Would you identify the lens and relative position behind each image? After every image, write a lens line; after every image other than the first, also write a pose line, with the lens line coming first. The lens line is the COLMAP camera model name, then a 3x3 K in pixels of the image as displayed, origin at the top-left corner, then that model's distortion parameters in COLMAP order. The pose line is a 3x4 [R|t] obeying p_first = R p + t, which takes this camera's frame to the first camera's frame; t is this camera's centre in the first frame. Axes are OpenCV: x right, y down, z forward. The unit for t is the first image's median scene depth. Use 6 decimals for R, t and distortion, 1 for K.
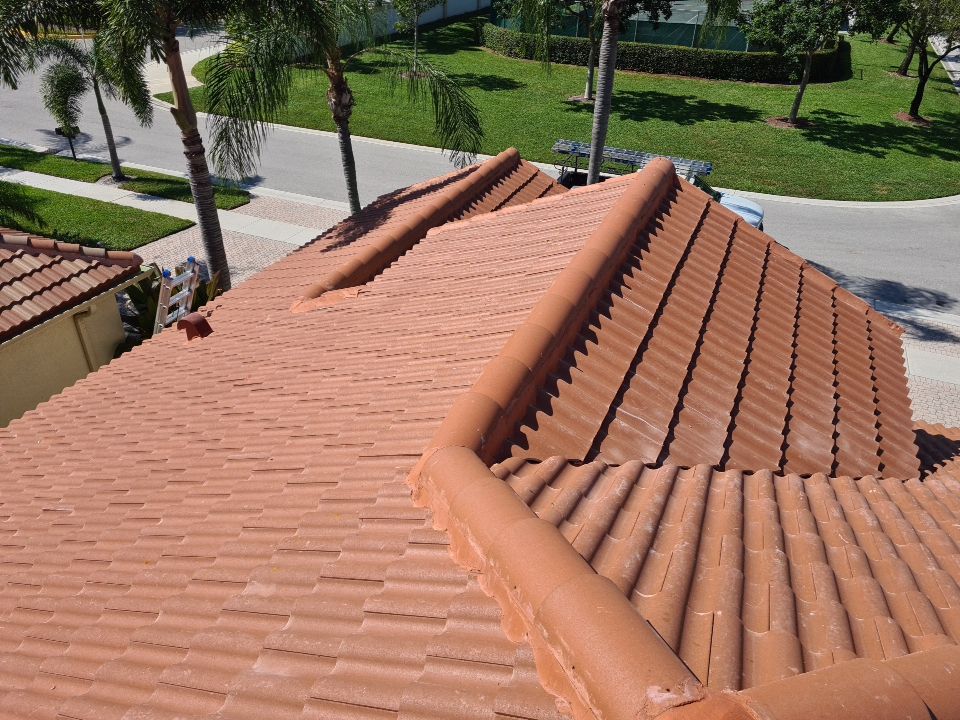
lens RADIAL K [[718.1, 0, 484.9], [0, 718.1, 349.9], [0, 0, 1]] dist [0.063893, -0.053655]
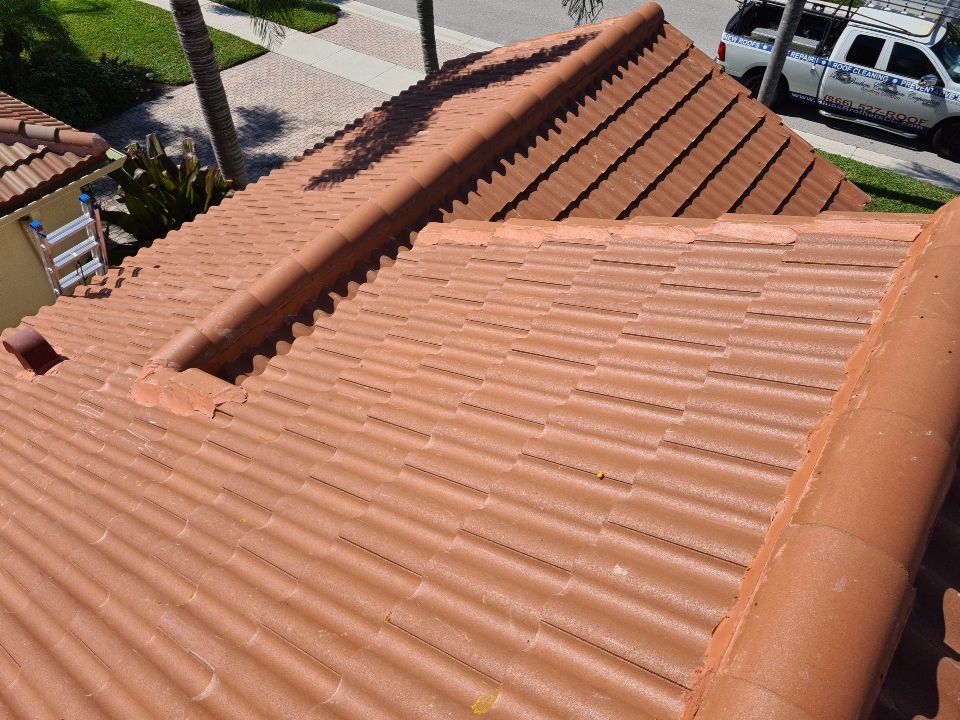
lens RADIAL K [[723.1, 0, 467.1], [0, 723.1, 351.7], [0, 0, 1]] dist [0.072133, -0.058975]
pose [[0.973341, 0.140262, -0.181477, 0.073545], [-0.091401, 0.962881, 0.253980, -0.266599], [0.210365, -0.230622, 0.950032, 0.607407]]
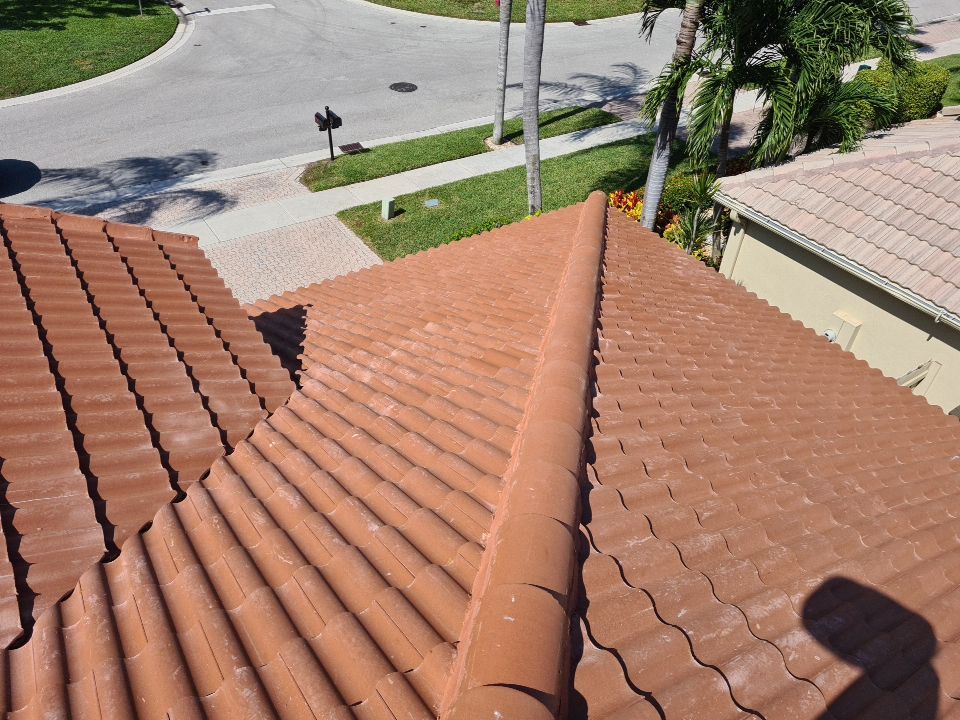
lens RADIAL K [[717.8, 0, 473.1], [0, 717.8, 359.8], [0, 0, 1]] dist [0.066392, -0.043902]
pose [[0.556304, -0.532711, 0.637765, 0.095680], [0.416392, 0.842882, 0.340833, -0.064982], [-0.719127, 0.075953, 0.690716, 0.115459]]
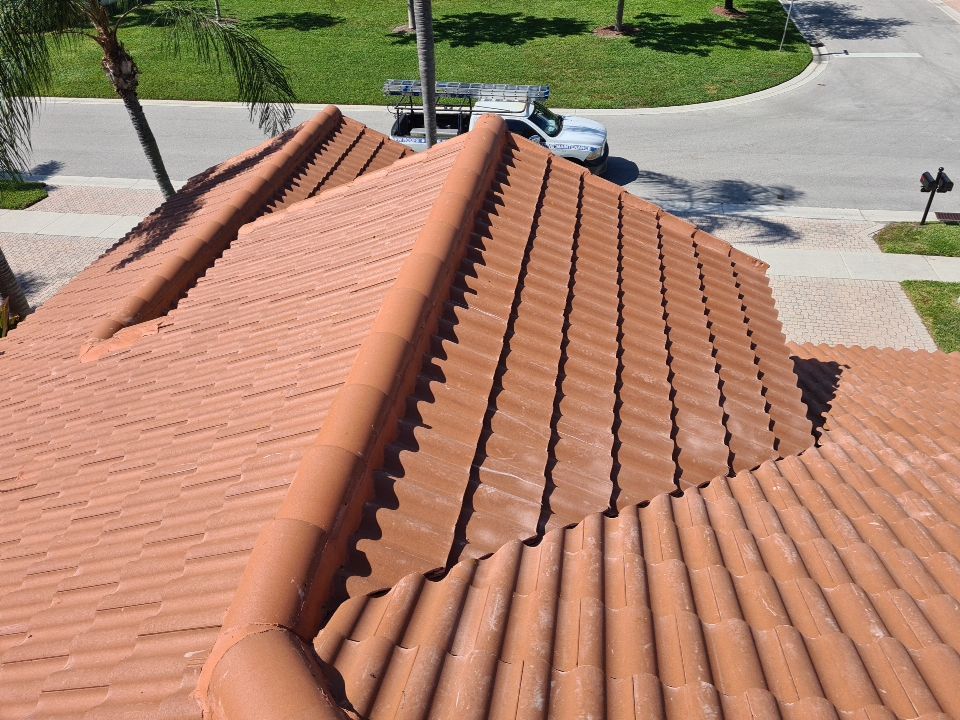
lens RADIAL K [[718.1, 0, 484.9], [0, 718.1, 349.9], [0, 0, 1]] dist [0.063893, -0.053655]
pose [[0.970460, -0.185085, 0.154763, 0.053455], [0.171058, 0.980212, 0.099619, -0.076559], [-0.170139, -0.070202, 0.982916, 0.131963]]
